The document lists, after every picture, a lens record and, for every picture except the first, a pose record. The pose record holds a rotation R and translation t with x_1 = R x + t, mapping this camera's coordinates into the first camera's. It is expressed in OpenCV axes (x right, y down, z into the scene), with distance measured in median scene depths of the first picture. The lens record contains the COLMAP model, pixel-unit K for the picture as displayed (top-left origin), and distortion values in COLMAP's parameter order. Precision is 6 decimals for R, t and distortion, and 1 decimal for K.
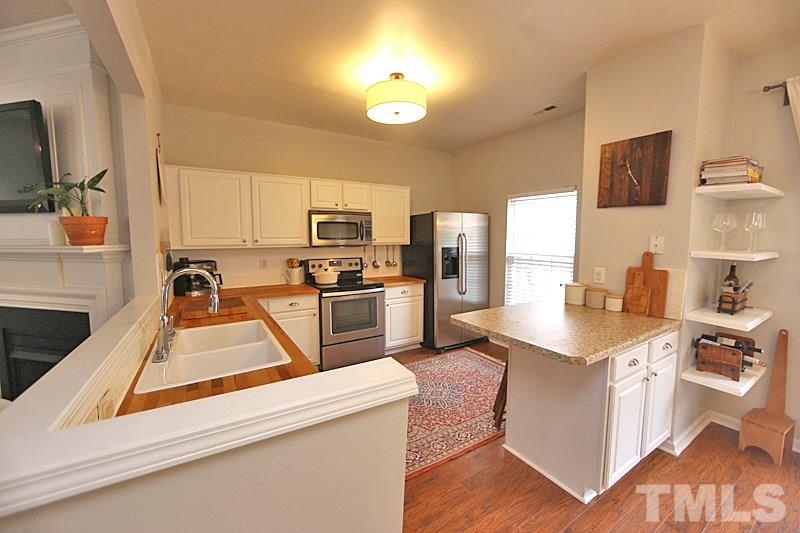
lens RADIAL K [[317.2, 0, 400.0], [0, 317.2, 266.5], [0, 0, 1]] dist [0.000296, 0.000155]
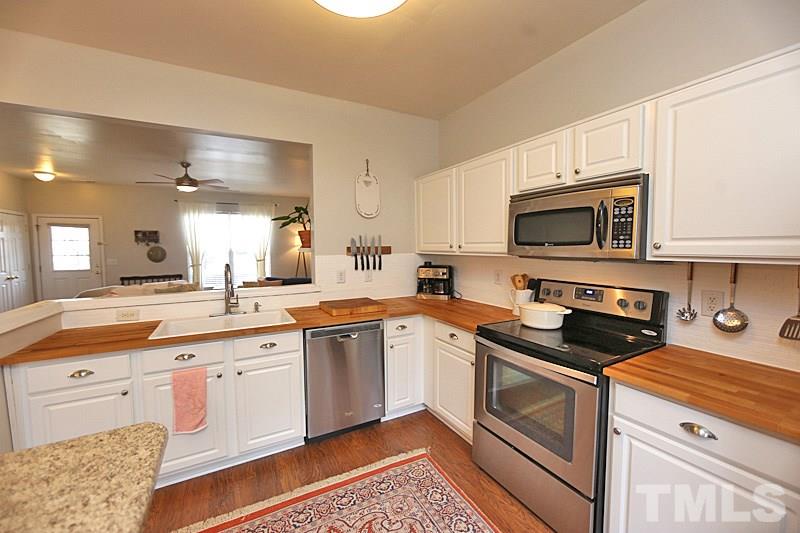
lens RADIAL K [[317.2, 0, 400.0], [0, 317.2, 266.5], [0, 0, 1]] dist [0.000296, 0.000155]
pose [[-0.054169, 0.067830, -0.996225, 0.093837], [-0.090953, 0.993208, 0.072570, -0.019198], [0.994381, 0.094540, -0.047632, 0.227979]]
